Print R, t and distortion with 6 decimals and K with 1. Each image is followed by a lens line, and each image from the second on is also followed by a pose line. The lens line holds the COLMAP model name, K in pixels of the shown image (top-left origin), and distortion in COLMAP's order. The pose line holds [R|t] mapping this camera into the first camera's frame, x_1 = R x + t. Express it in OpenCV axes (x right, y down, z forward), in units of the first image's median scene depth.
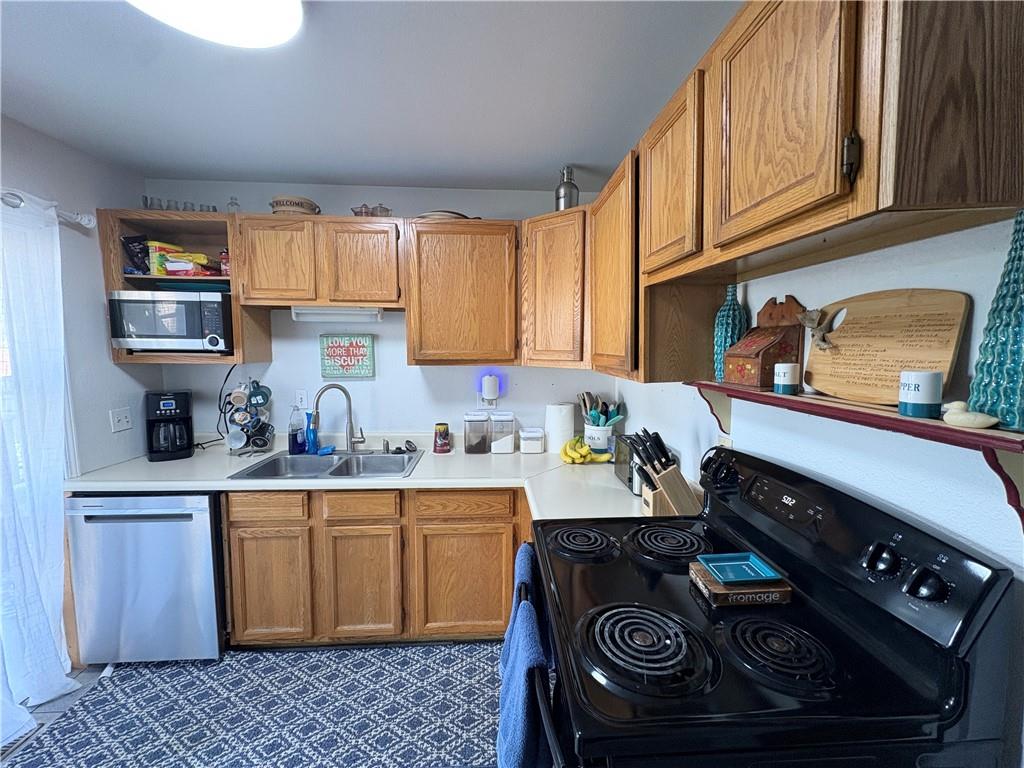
lens RADIAL K [[409.8, 0, 512.0], [0, 409.8, 384.0], [0, 0, 1]] dist [0.003783, 0.000273]
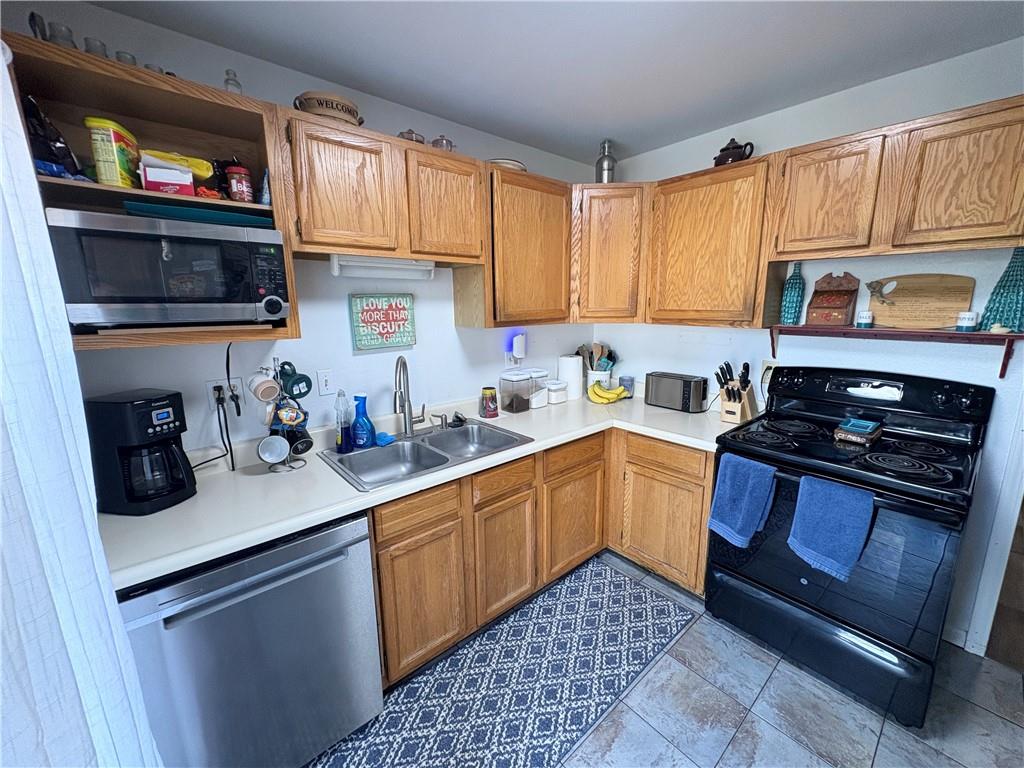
lens RADIAL K [[407.6, 0, 513.1], [0, 407.6, 382.8], [0, 0, 1]] dist [0.001270, 0.000476]
pose [[0.792082, -0.132666, 0.595823, -0.806064], [0.071642, 0.989555, 0.125094, -0.035517], [-0.606195, -0.056399, 0.793313, 0.233100]]
